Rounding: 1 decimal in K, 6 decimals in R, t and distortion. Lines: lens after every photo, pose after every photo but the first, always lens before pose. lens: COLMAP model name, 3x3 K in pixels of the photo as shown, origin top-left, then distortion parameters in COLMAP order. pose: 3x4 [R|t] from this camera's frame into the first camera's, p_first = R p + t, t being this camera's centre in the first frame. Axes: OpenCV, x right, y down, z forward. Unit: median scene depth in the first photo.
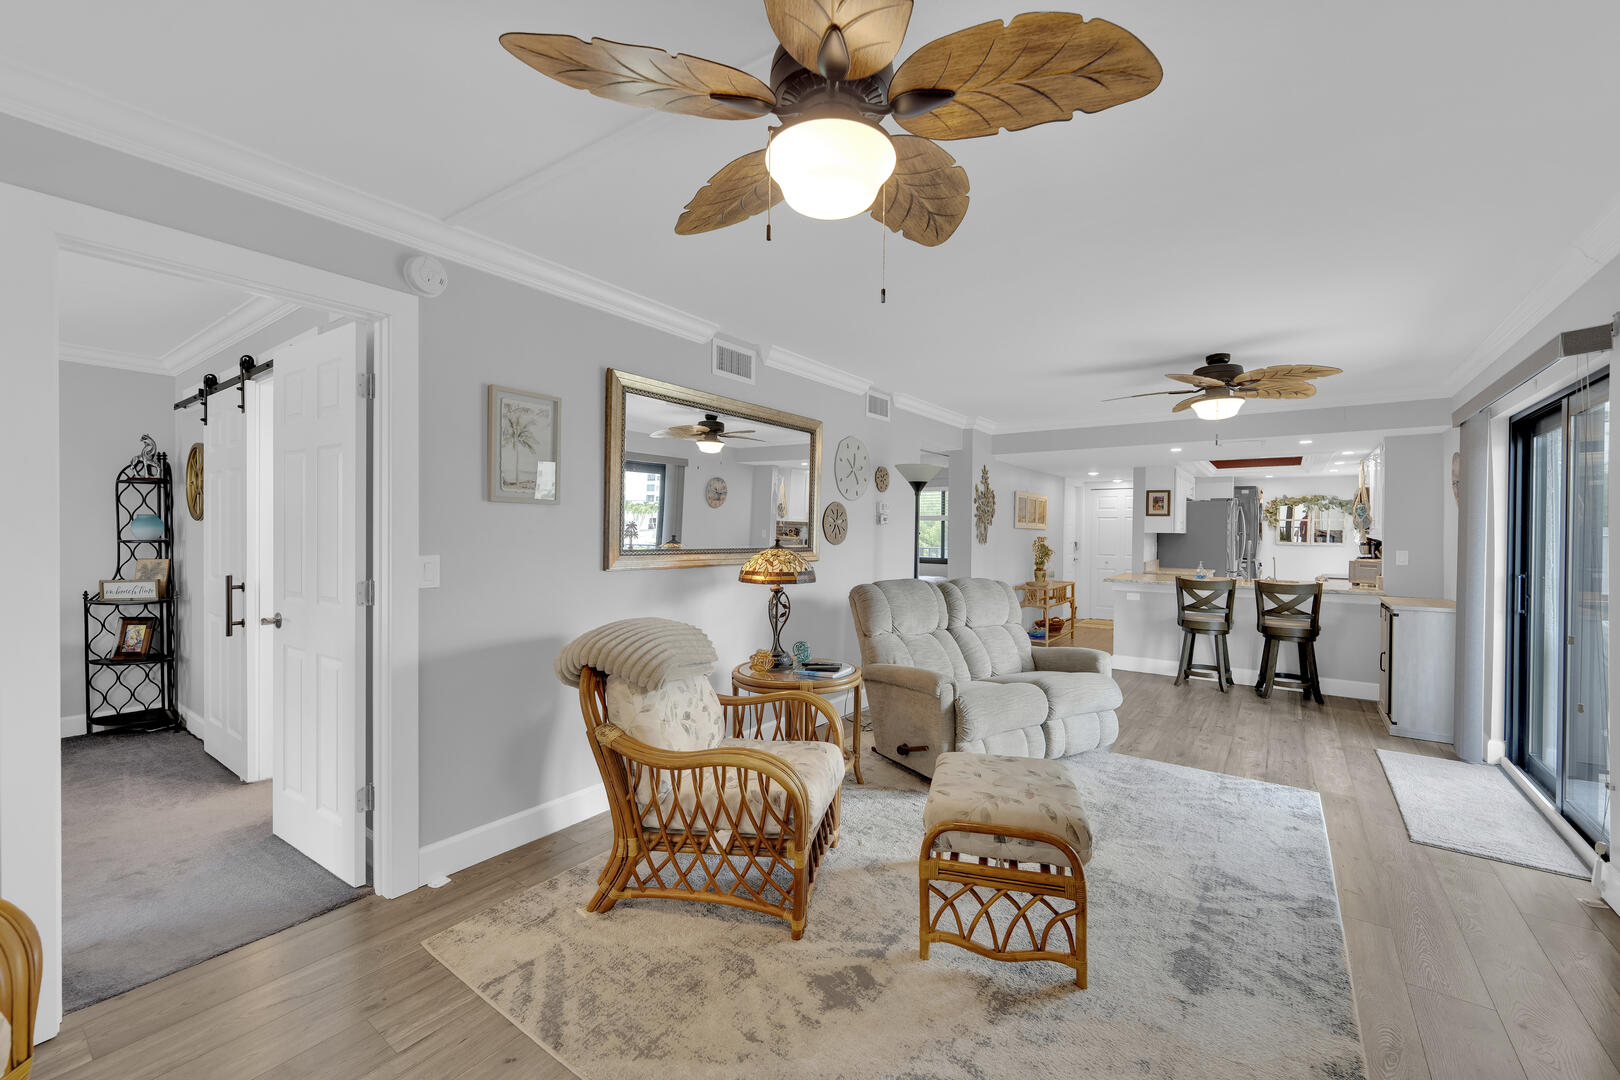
lens RADIAL K [[661.8, 0, 814.0], [0, 661.8, 538.2], [0, 0, 1]] dist [-0.001974, -0.000338]
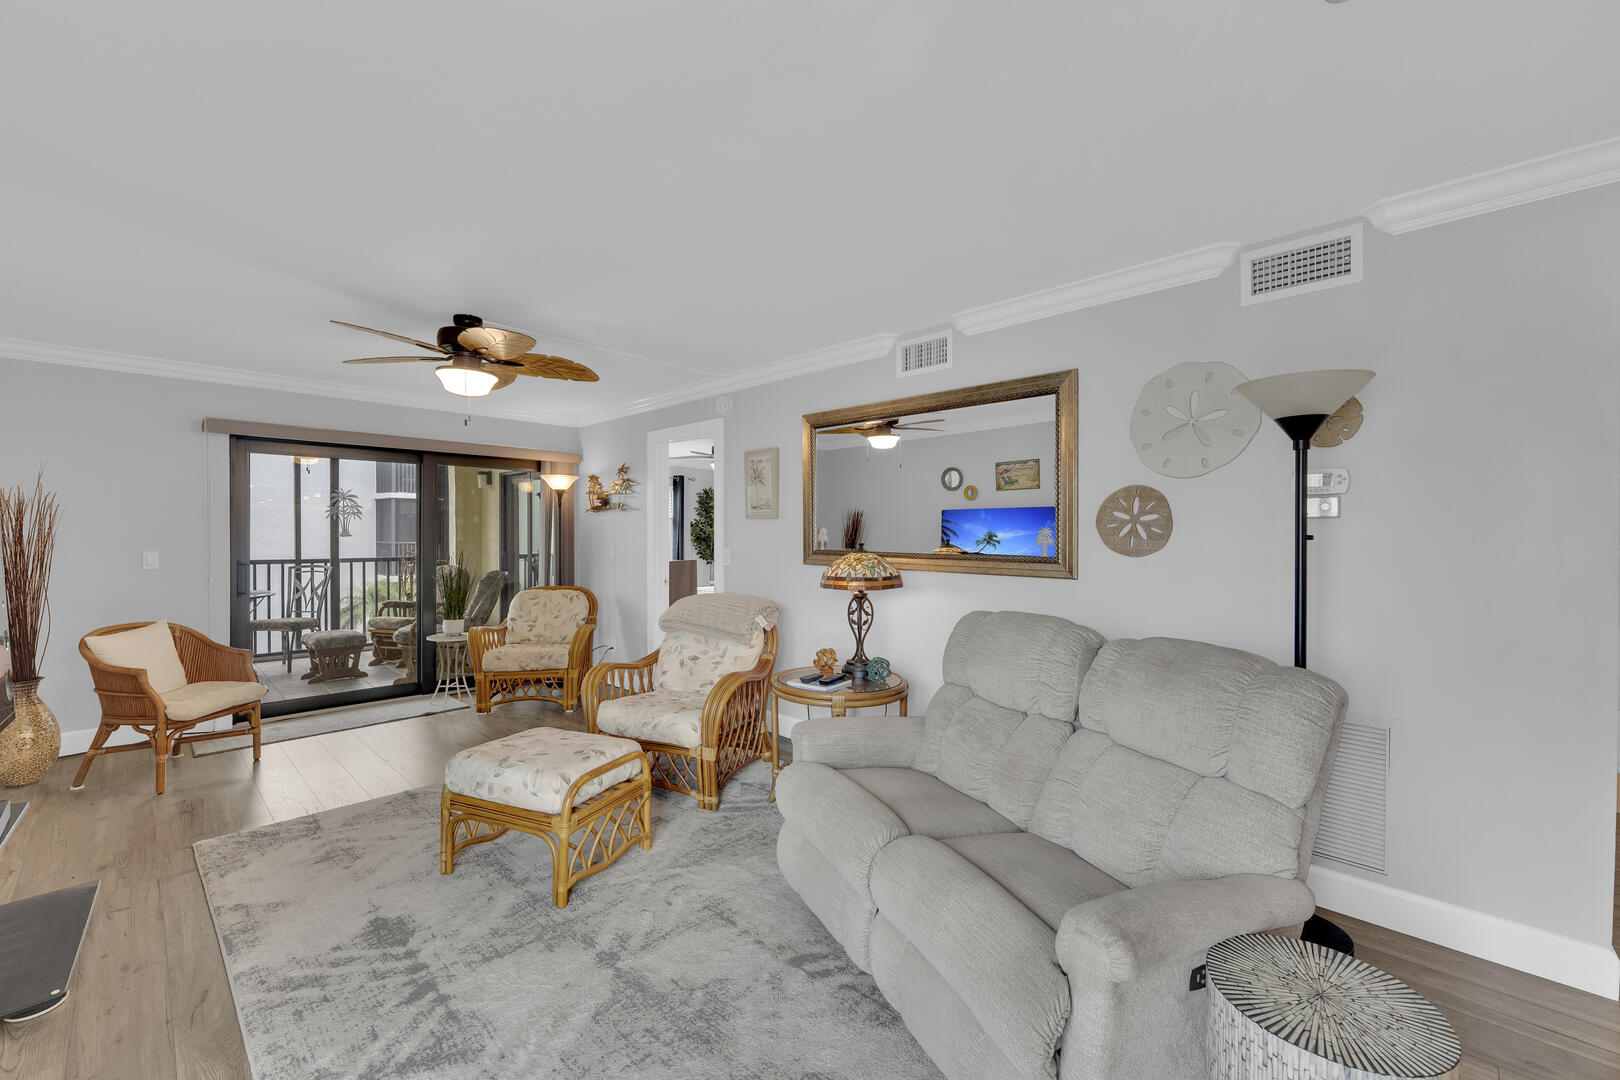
lens RADIAL K [[661.8, 0, 814.0], [0, 661.8, 538.2], [0, 0, 1]] dist [-0.001974, -0.000338]
pose [[-0.149113, -0.003048, -0.988815, 1.125664], [-0.010483, 0.999944, -0.001501, -0.003485], [0.988765, 0.010141, -0.149137, 1.341882]]
